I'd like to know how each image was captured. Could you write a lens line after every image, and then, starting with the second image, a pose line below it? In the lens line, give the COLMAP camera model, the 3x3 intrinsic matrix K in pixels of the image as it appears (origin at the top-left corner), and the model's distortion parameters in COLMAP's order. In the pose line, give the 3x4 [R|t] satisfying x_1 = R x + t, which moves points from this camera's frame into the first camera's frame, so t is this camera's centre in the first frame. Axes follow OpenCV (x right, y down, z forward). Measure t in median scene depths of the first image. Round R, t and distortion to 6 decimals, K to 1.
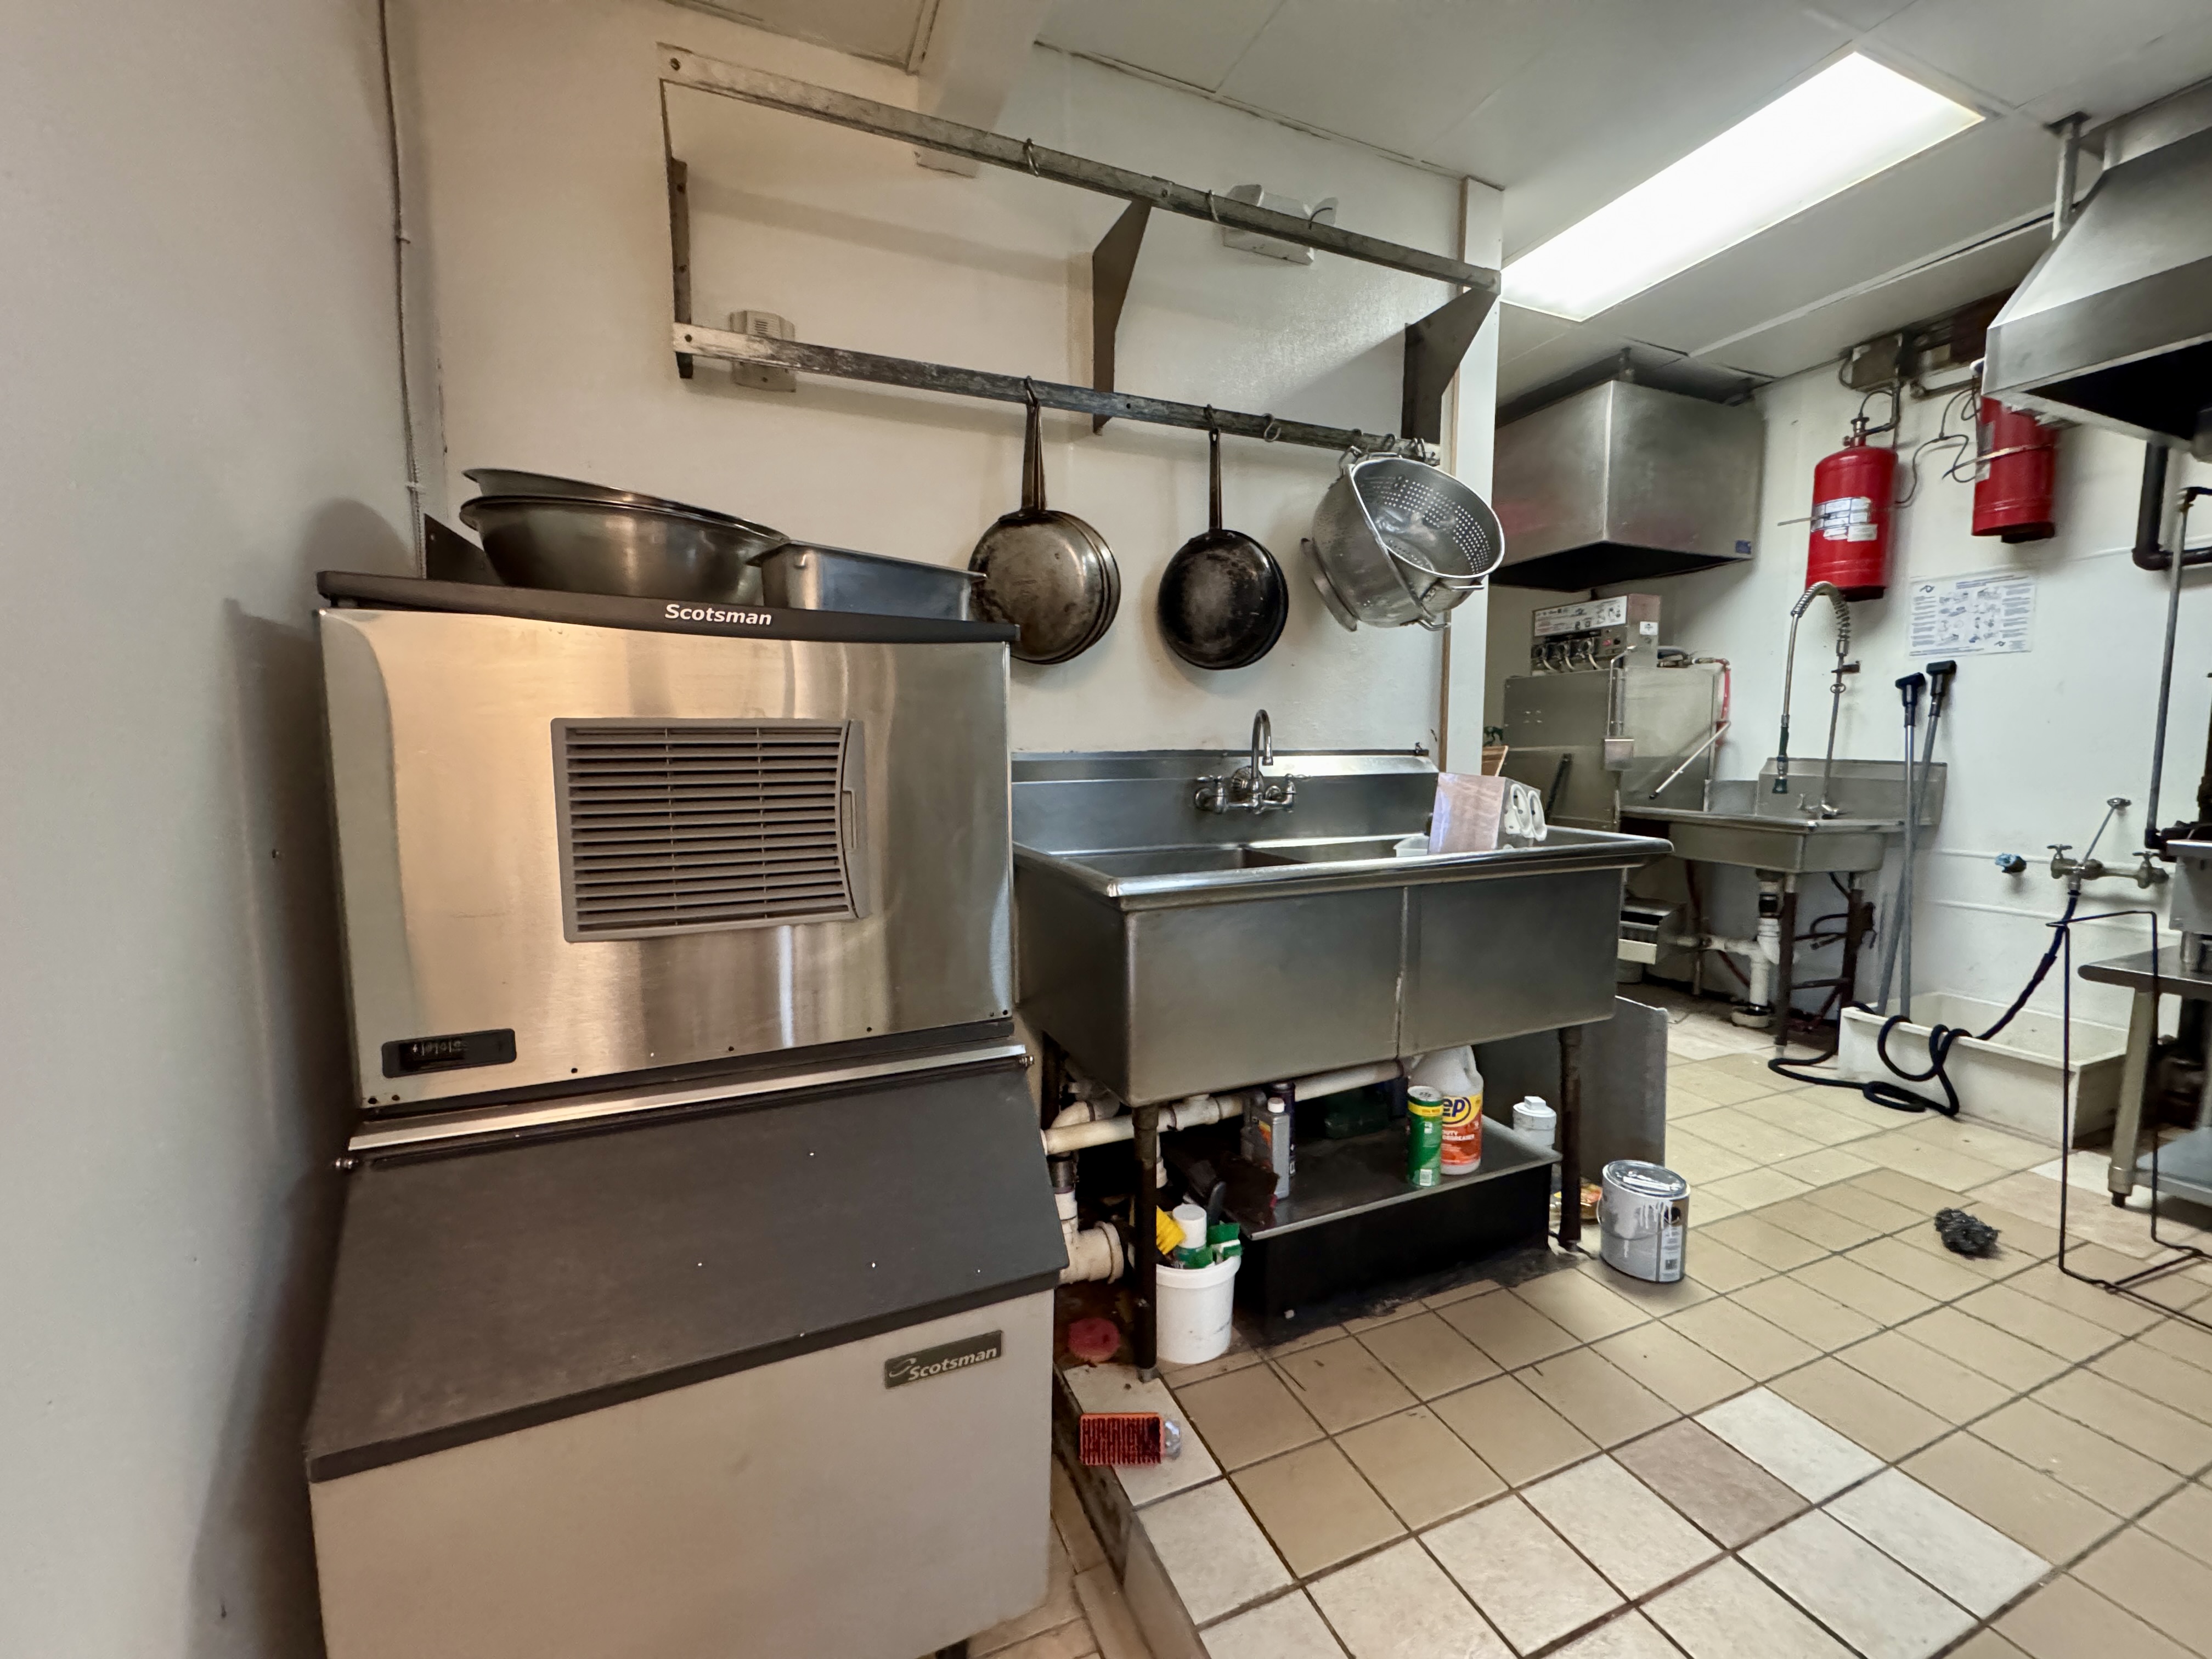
lens RADIAL K [[888.2, 0, 1107.3], [0, 888.2, 825.7], [0, 0, 1]] dist [-0.000208, -0.000086]
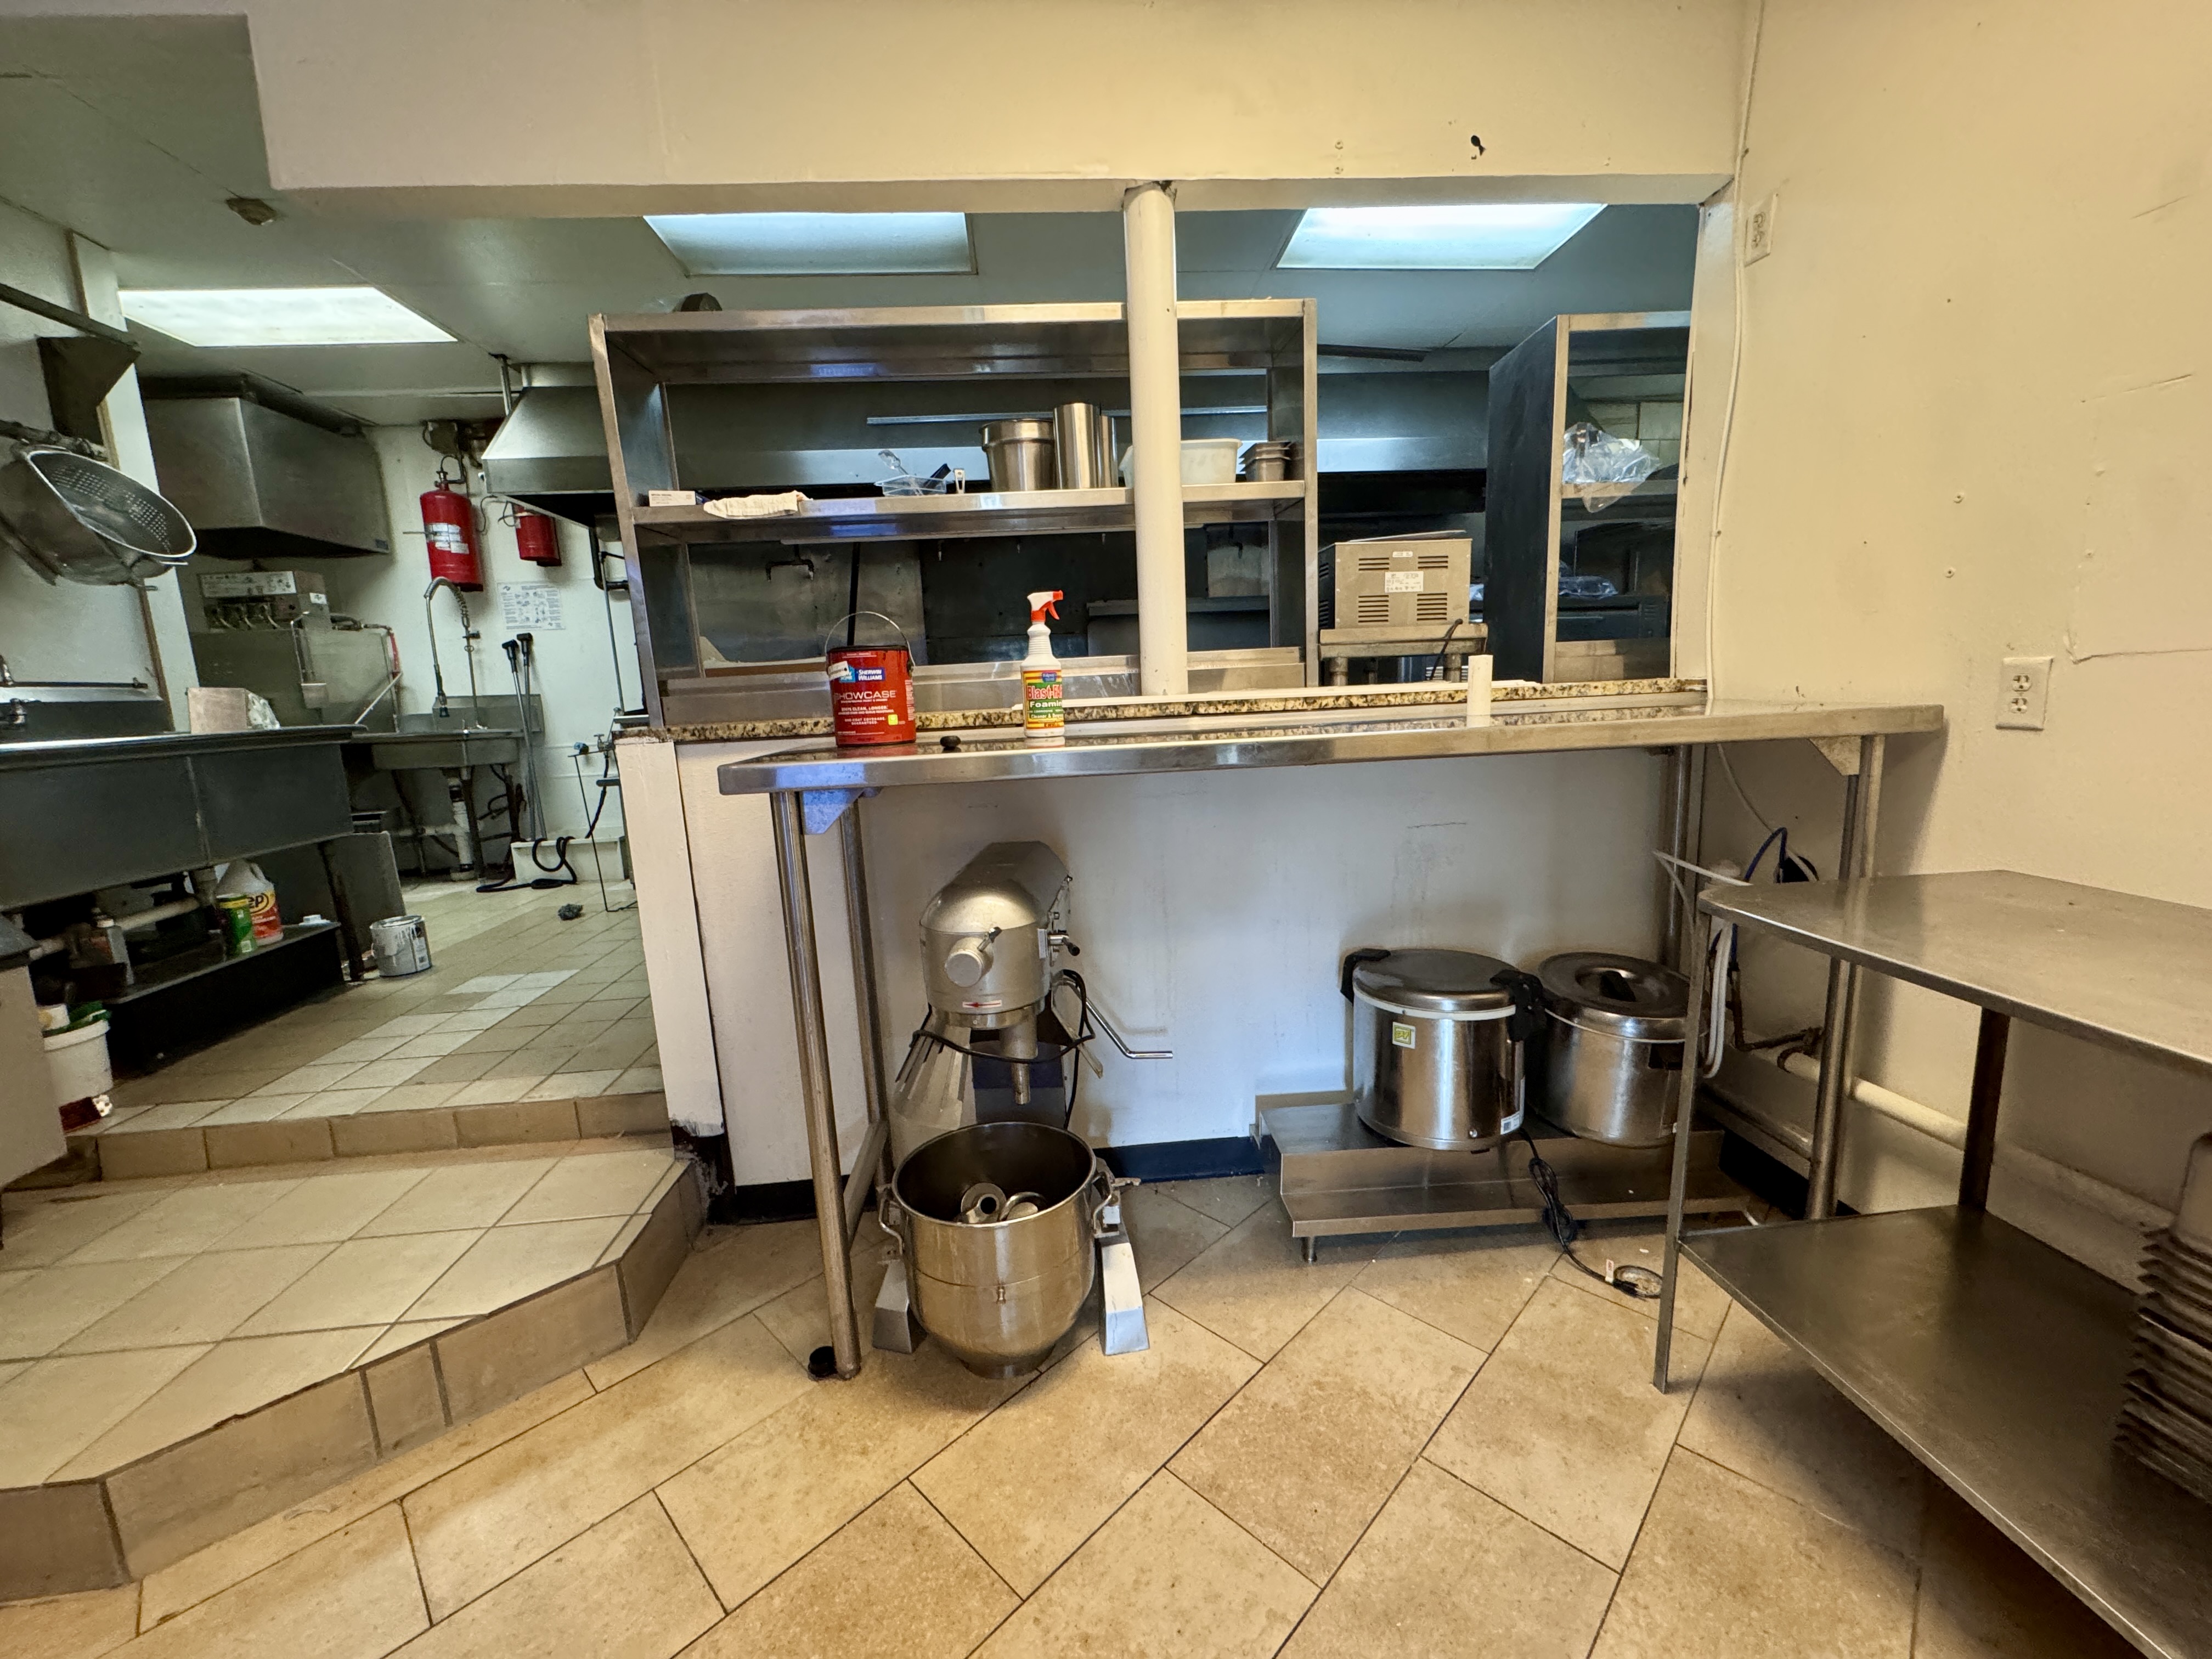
lens RADIAL K [[888.2, 0, 1105.6], [0, 888.2, 829.4], [0, 0, 1]] dist [-0.000208, -0.000086]
pose [[0.312525, -0.163469, 0.935738, -0.335970], [0.134878, 0.982737, 0.126632, 0.111945], [-0.940285, 0.086635, 0.329179, -0.537383]]
